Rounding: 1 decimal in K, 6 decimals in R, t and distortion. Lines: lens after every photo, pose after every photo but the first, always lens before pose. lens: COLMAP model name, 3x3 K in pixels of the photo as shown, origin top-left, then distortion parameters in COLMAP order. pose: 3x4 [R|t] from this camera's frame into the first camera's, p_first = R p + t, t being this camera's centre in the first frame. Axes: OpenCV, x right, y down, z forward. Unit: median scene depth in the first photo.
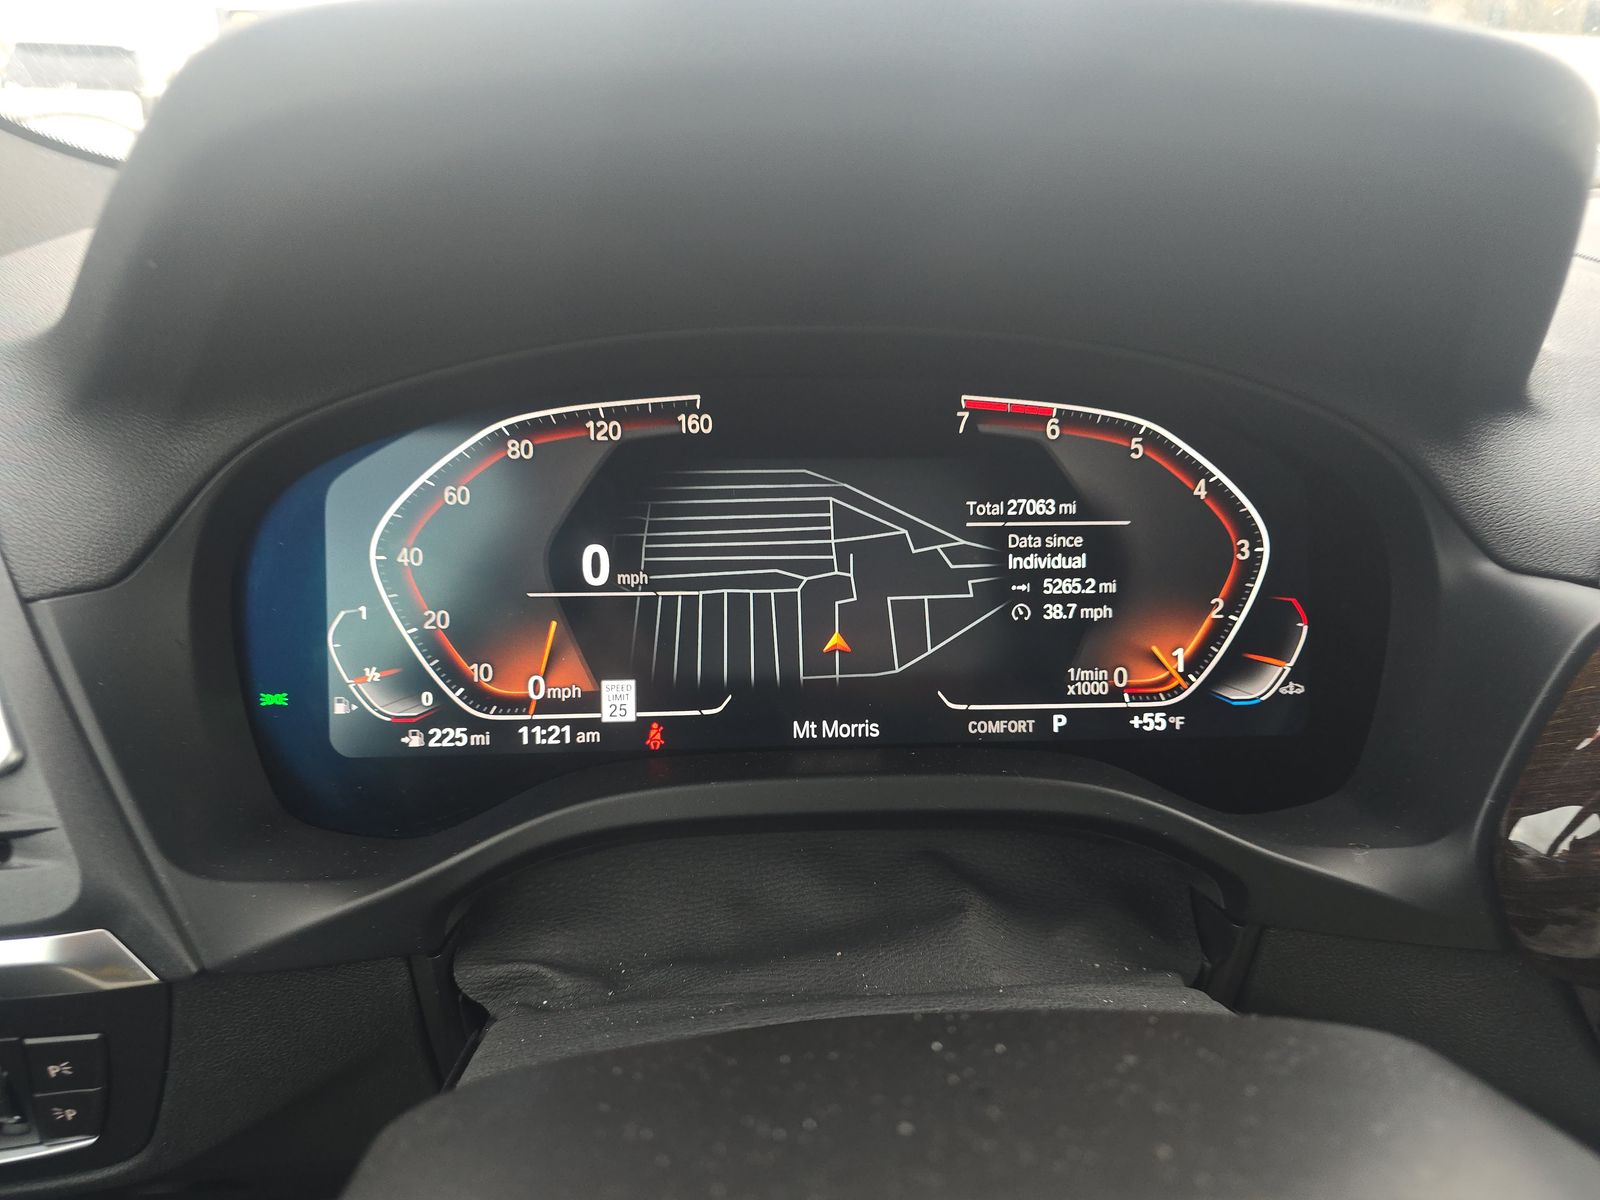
lens RADIAL K [[1093.3, 0, 805.0], [0, 1093.3, 605.6], [0, 0, 1]] dist [0.029336, -0.016929]
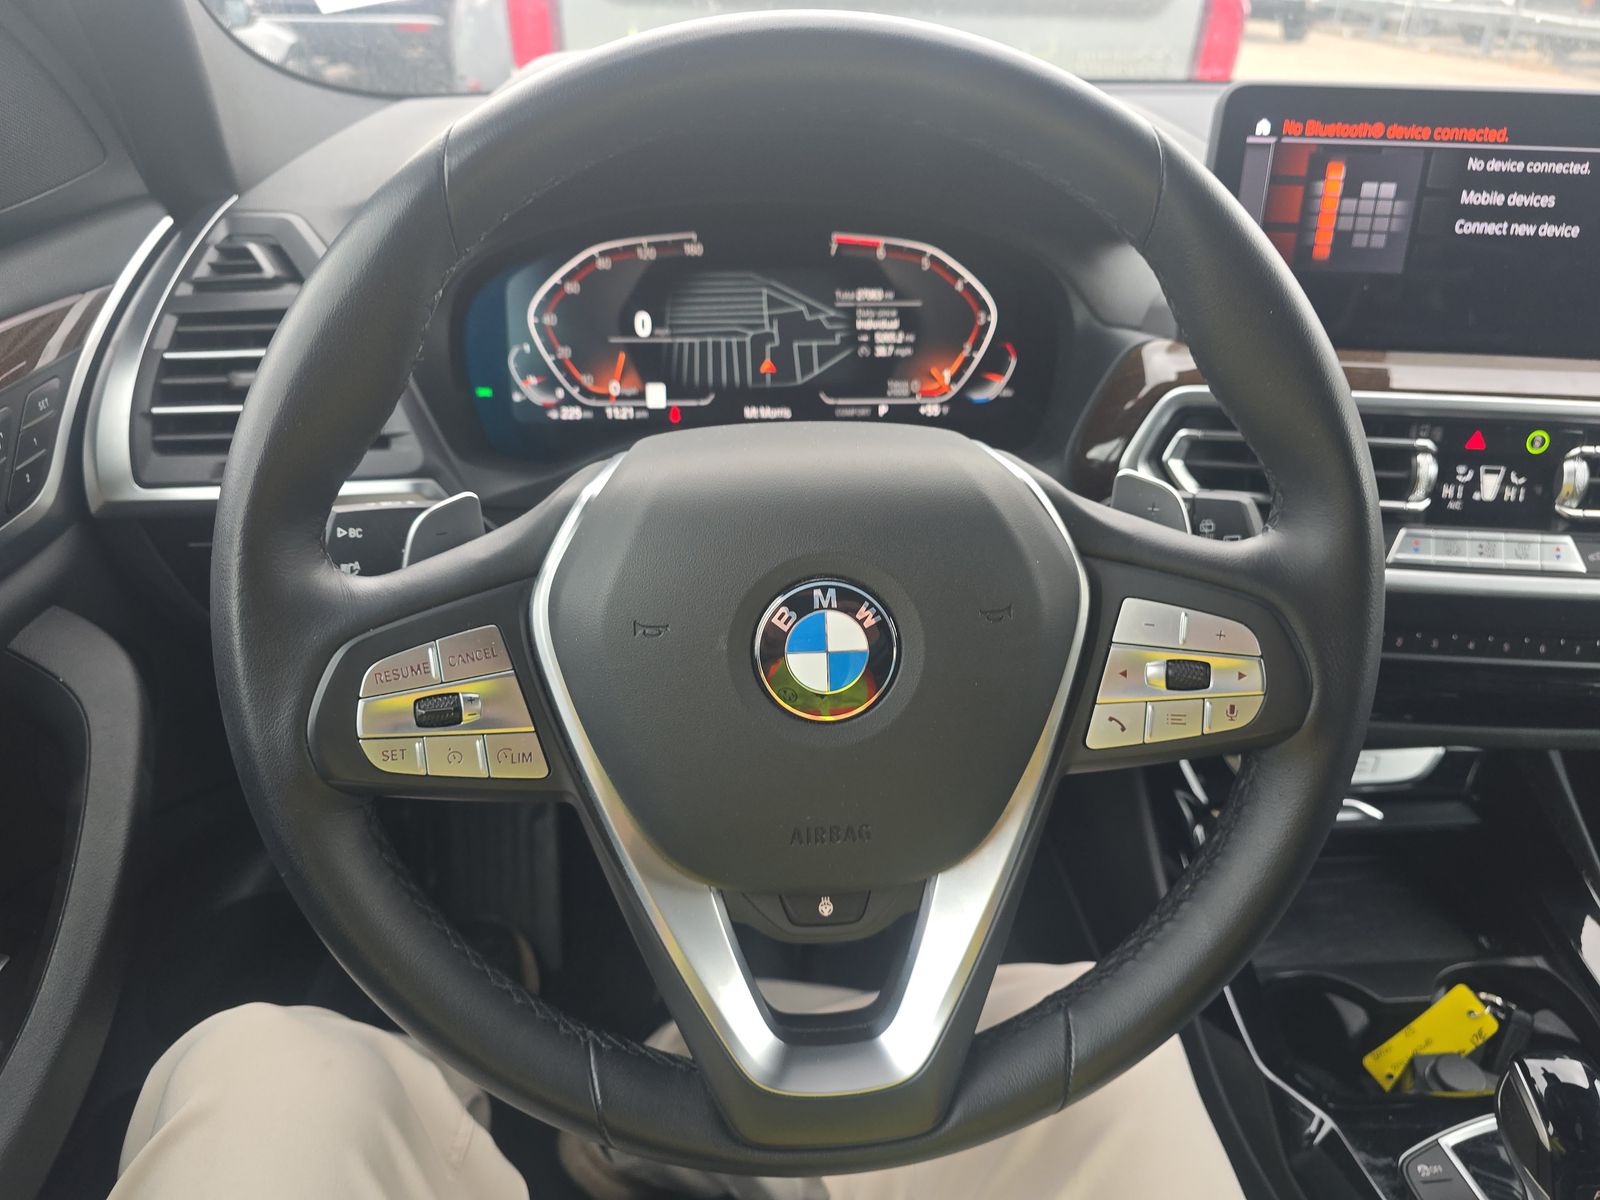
lens RADIAL K [[1093.3, 0, 796.1], [0, 1093.3, 590.4], [0, 0, 1]] dist [0.029336, -0.016929]
pose [[0.999926, 0.002198, -0.011989, 0.102894], [-0.000803, 0.993353, 0.115103, 0.203194], [0.012162, -0.115085, 0.993281, -0.967430]]
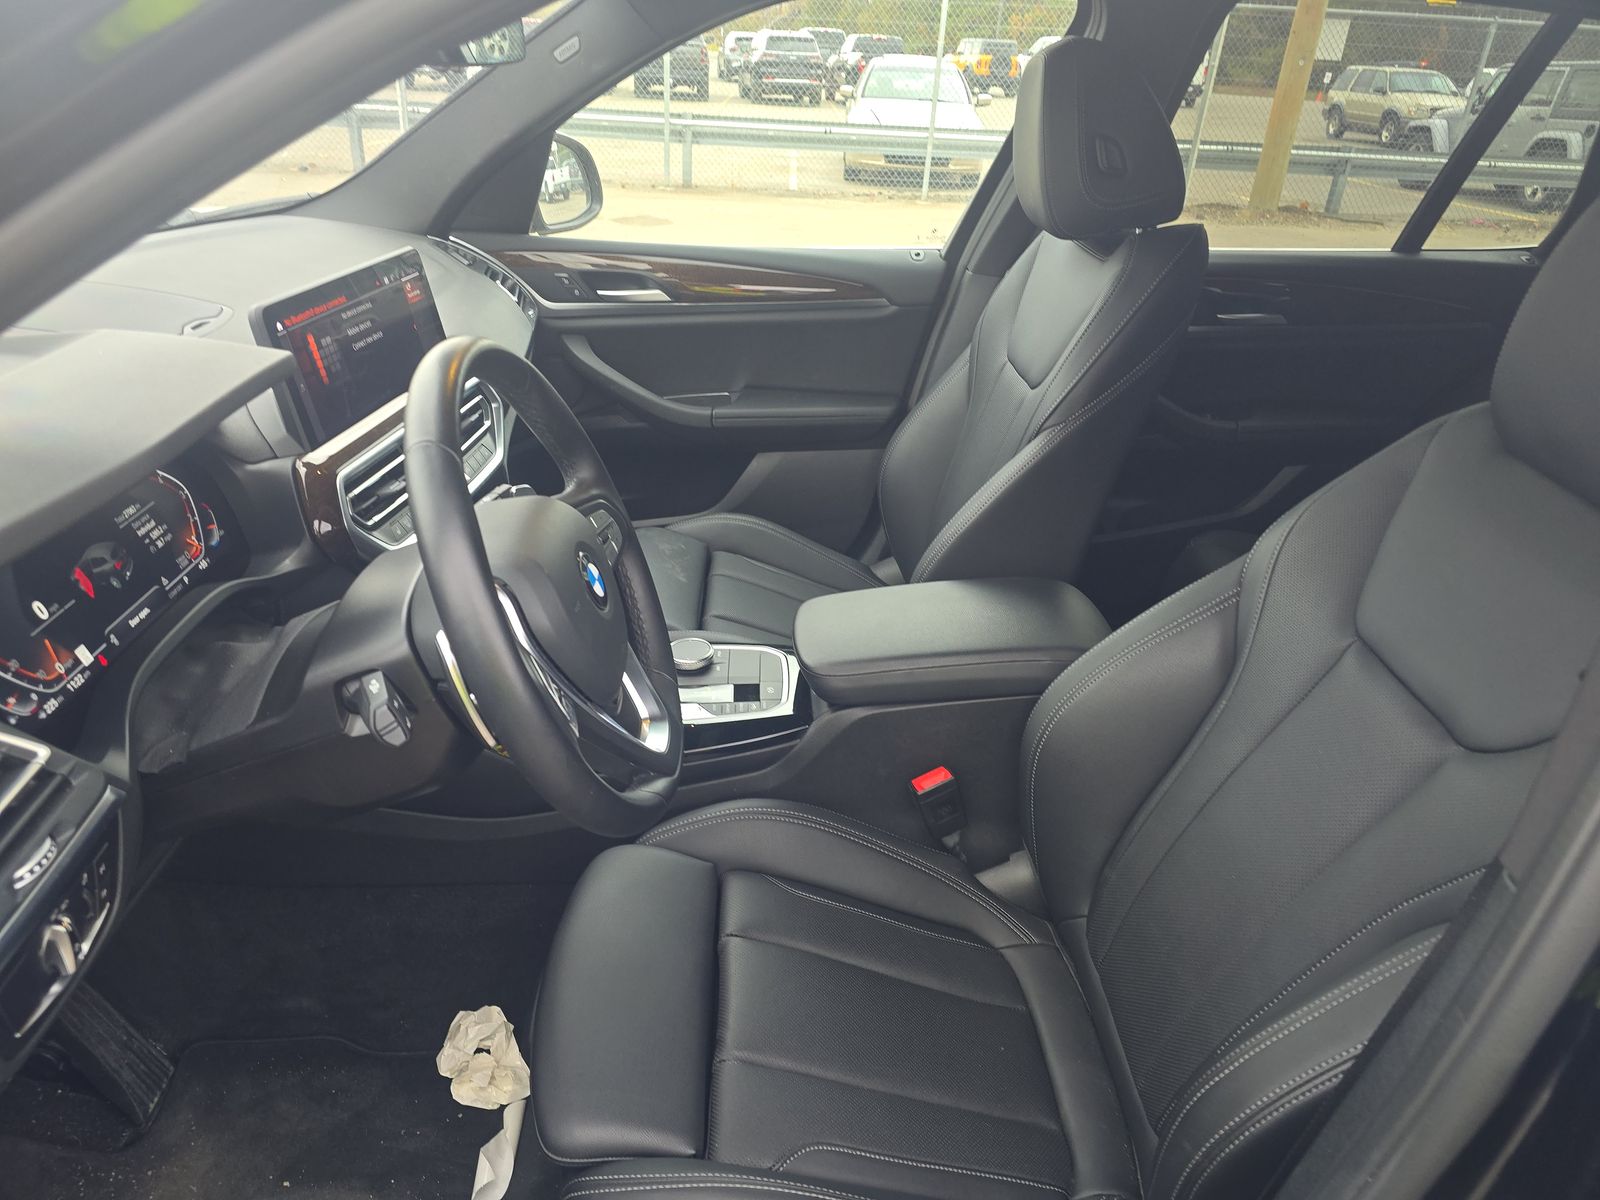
lens RADIAL K [[1093.3, 0, 799.2], [0, 1093.3, 598.5], [0, 0, 1]] dist [0.029336, -0.016929]
pose [[0.054251, -0.473035, 0.879372, -2.018926], [0.383239, 0.823086, 0.419115, -0.396459], [-0.922054, 0.314273, 0.225939, -0.915879]]
